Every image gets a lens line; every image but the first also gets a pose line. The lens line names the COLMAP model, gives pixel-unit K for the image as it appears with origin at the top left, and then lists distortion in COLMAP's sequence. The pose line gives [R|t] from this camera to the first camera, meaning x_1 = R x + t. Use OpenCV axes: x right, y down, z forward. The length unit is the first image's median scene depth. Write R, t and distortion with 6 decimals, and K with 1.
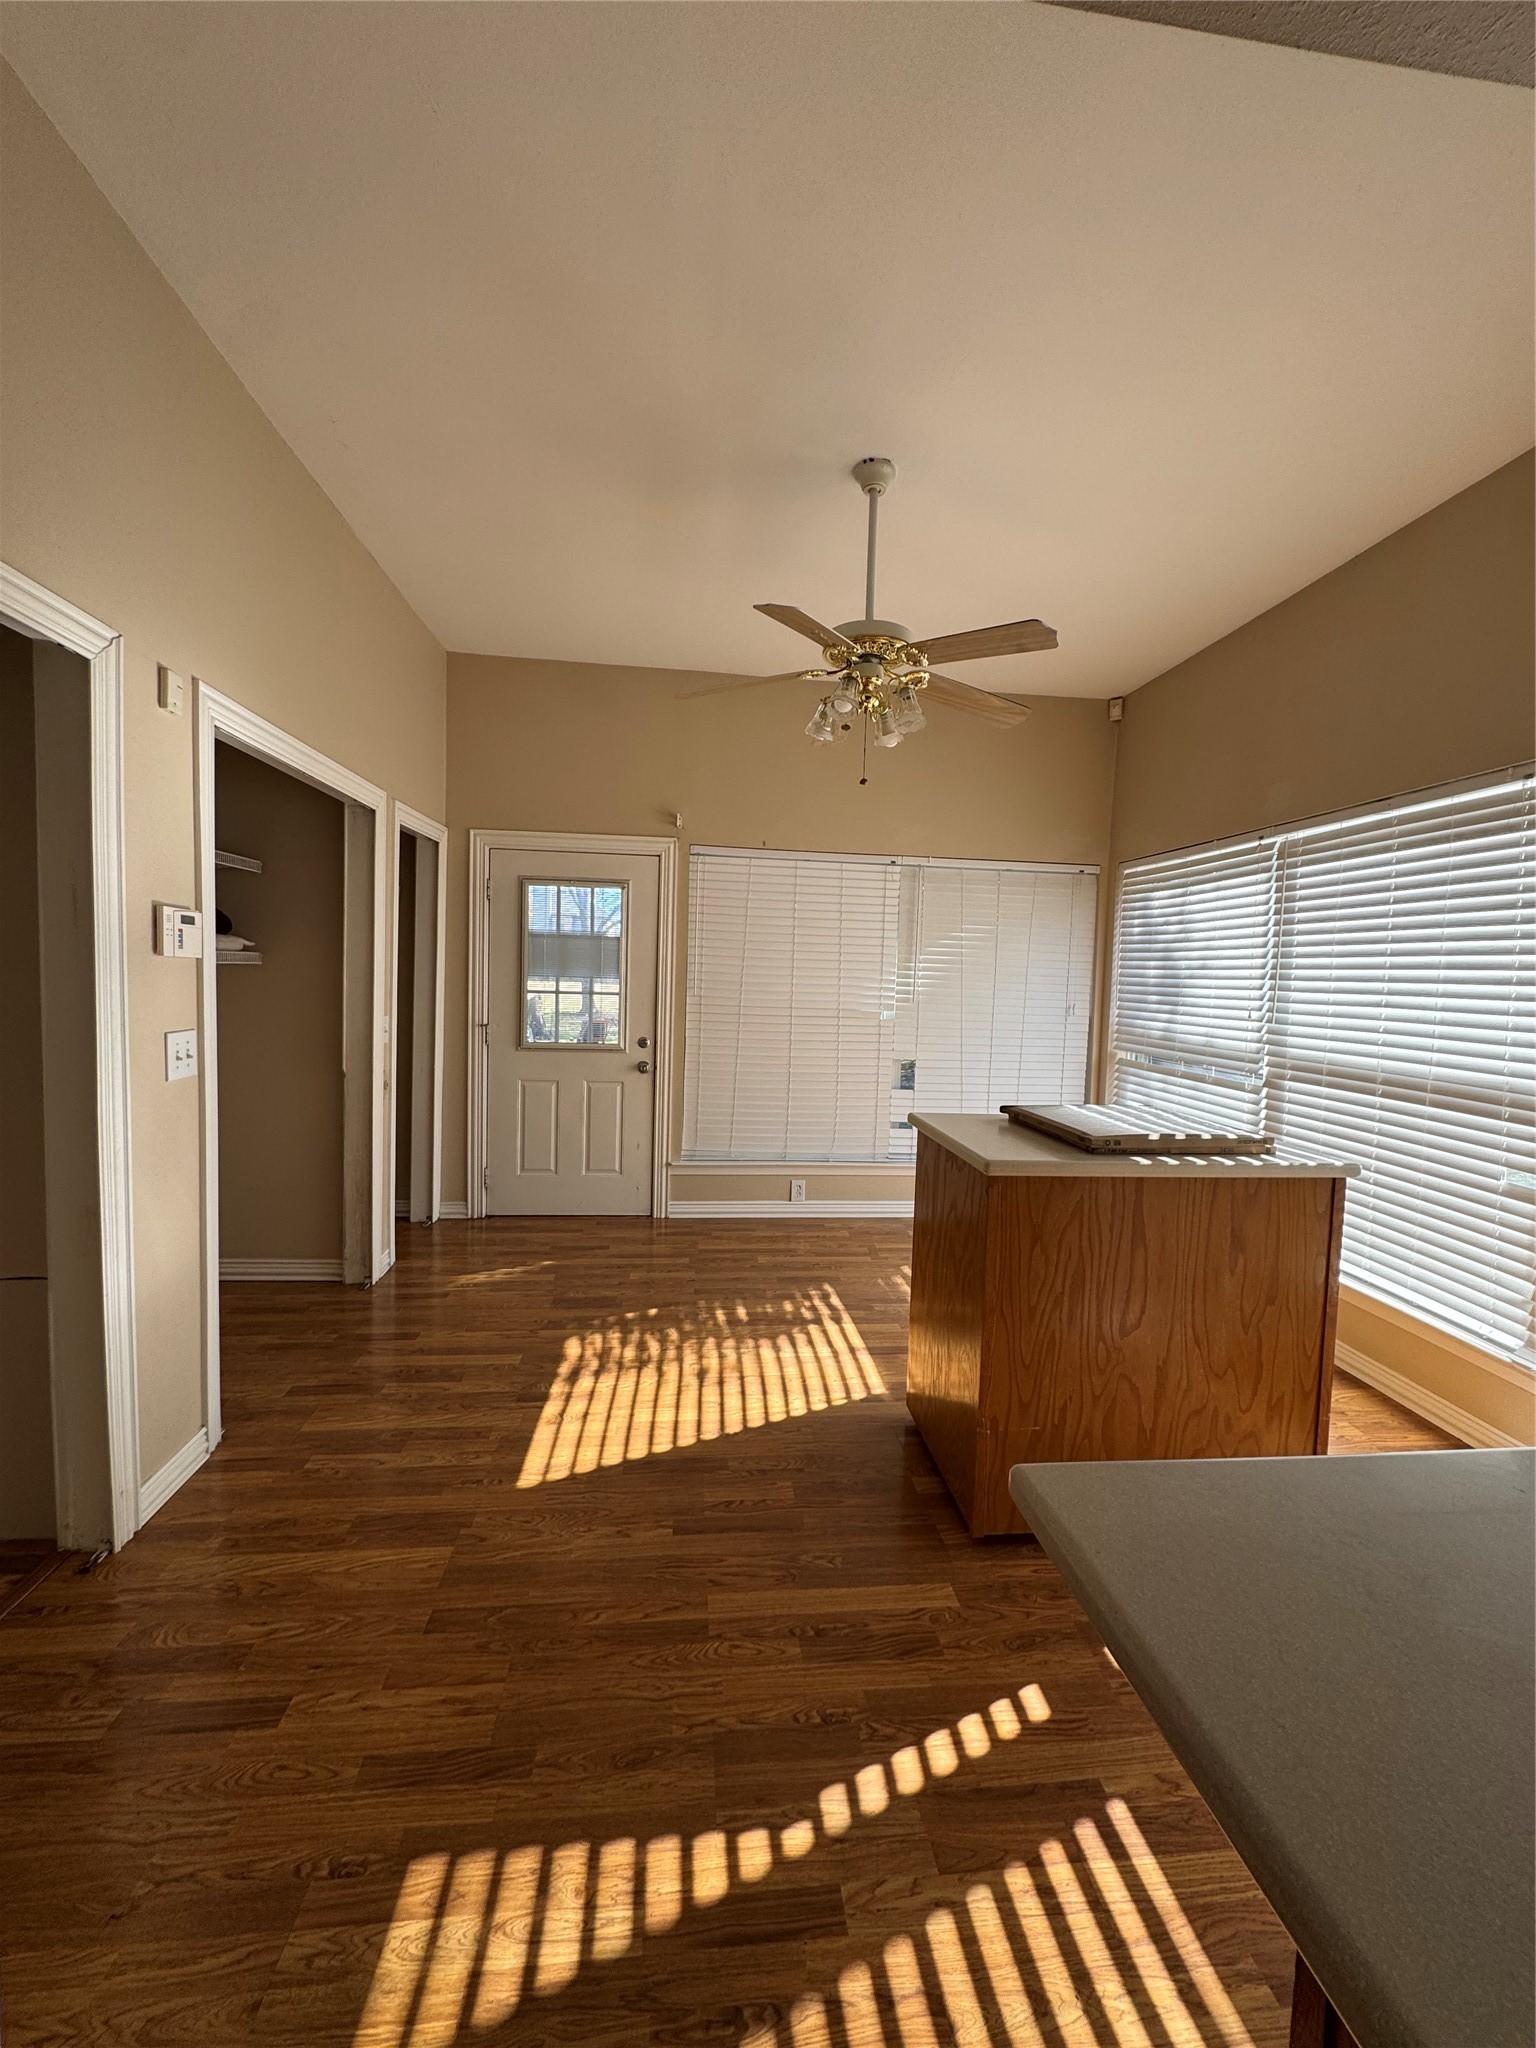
lens RADIAL K [[812.6, 0, 771.4], [0, 812.6, 1018.0], [0, 0, 1]] dist [-0.002084, 0.000291]
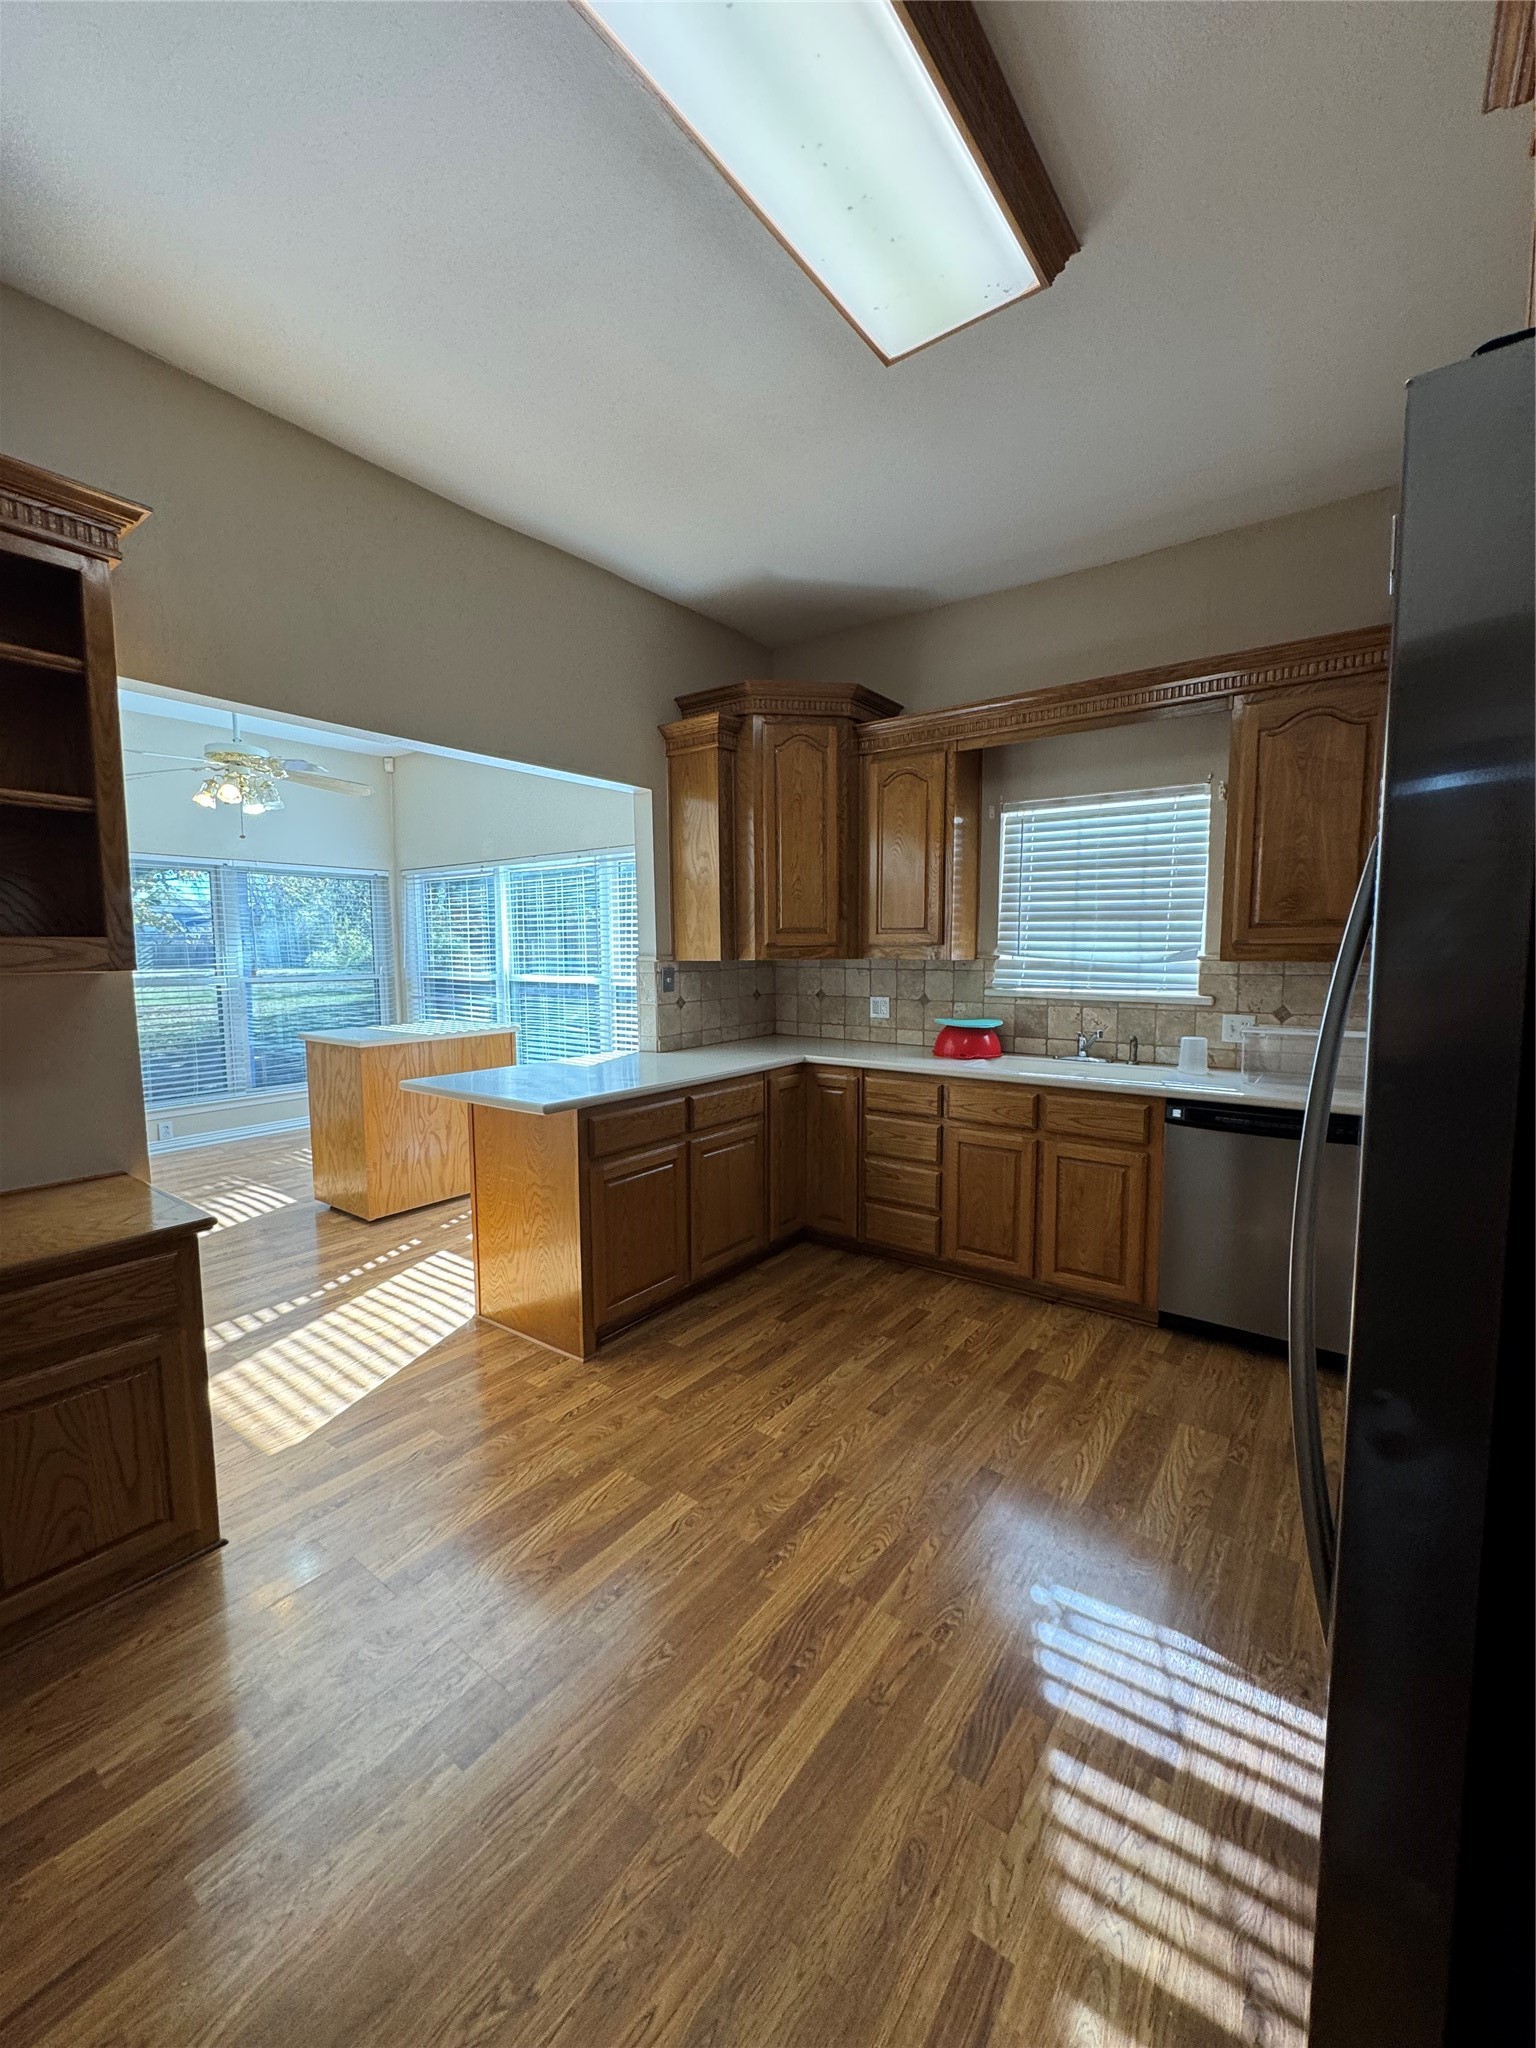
lens RADIAL K [[812.6, 0, 768.2], [0, 812.6, 1017.8], [0, 0, 1]] dist [-0.002084, 0.000291]
pose [[0.686326, -0.111217, 0.718740, -0.713250], [0.074449, 0.993791, 0.082687, 0.041066], [-0.723474, -0.003240, 0.690344, -1.730569]]
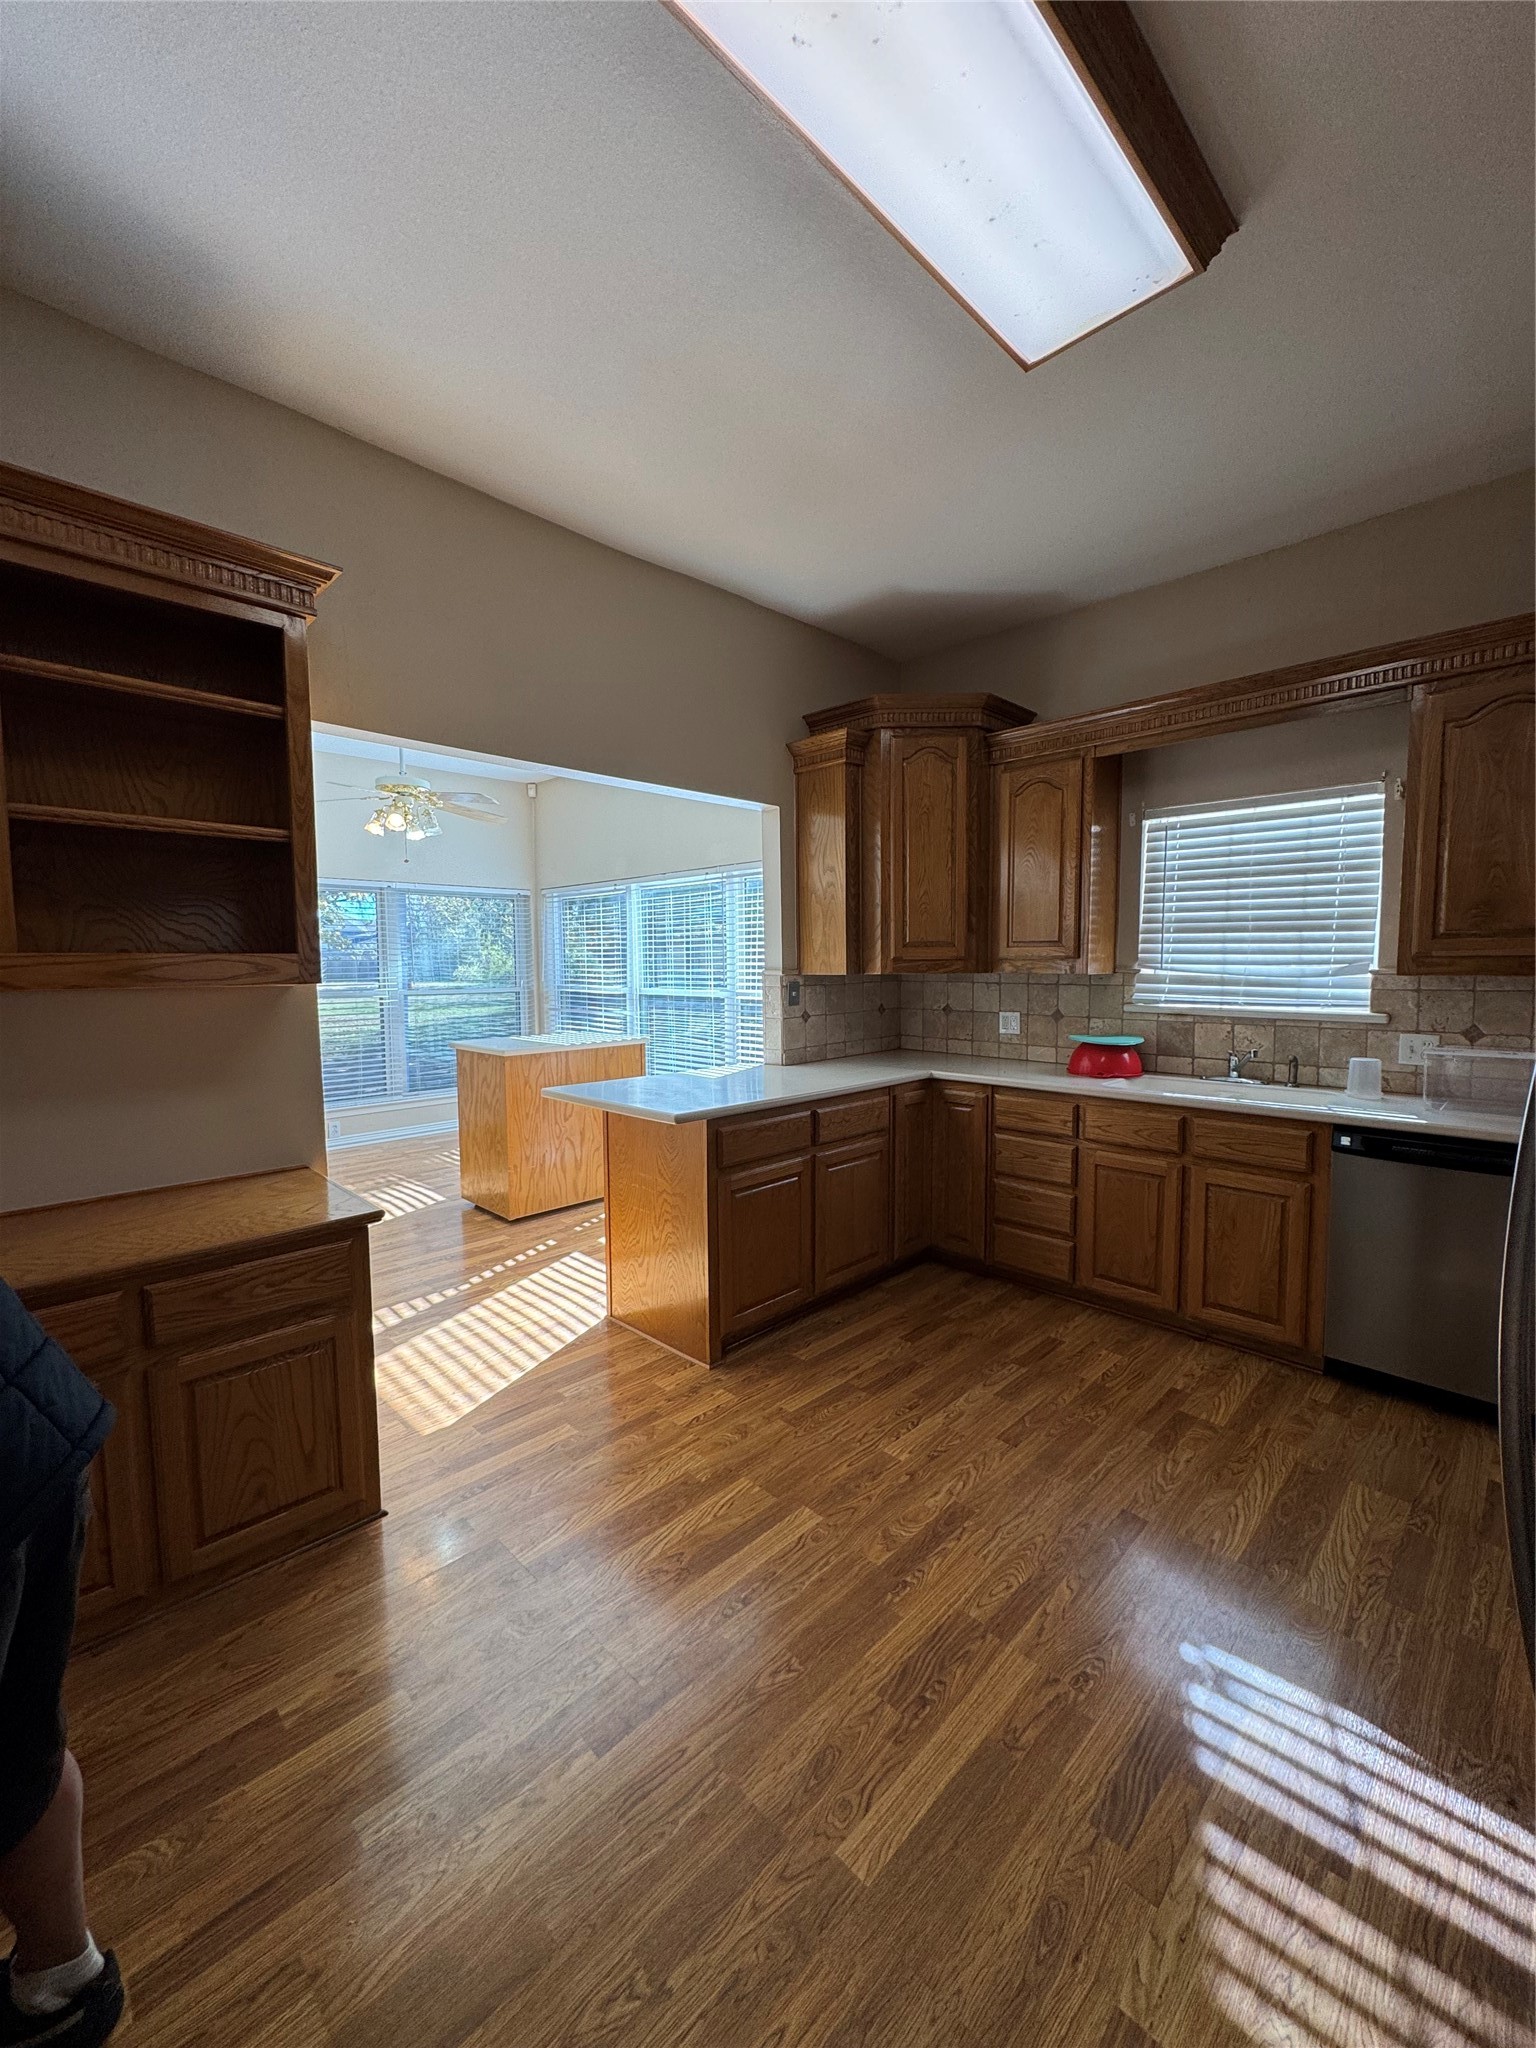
lens RADIAL K [[812.6, 0, 768.9], [0, 812.6, 1017.9], [0, 0, 1]] dist [-0.002084, 0.000291]
pose [[0.784179, -0.093187, 0.613498, -0.732497], [0.075567, 0.995642, 0.054642, 0.039758], [-0.615916, 0.003511, 0.787804, -1.721184]]
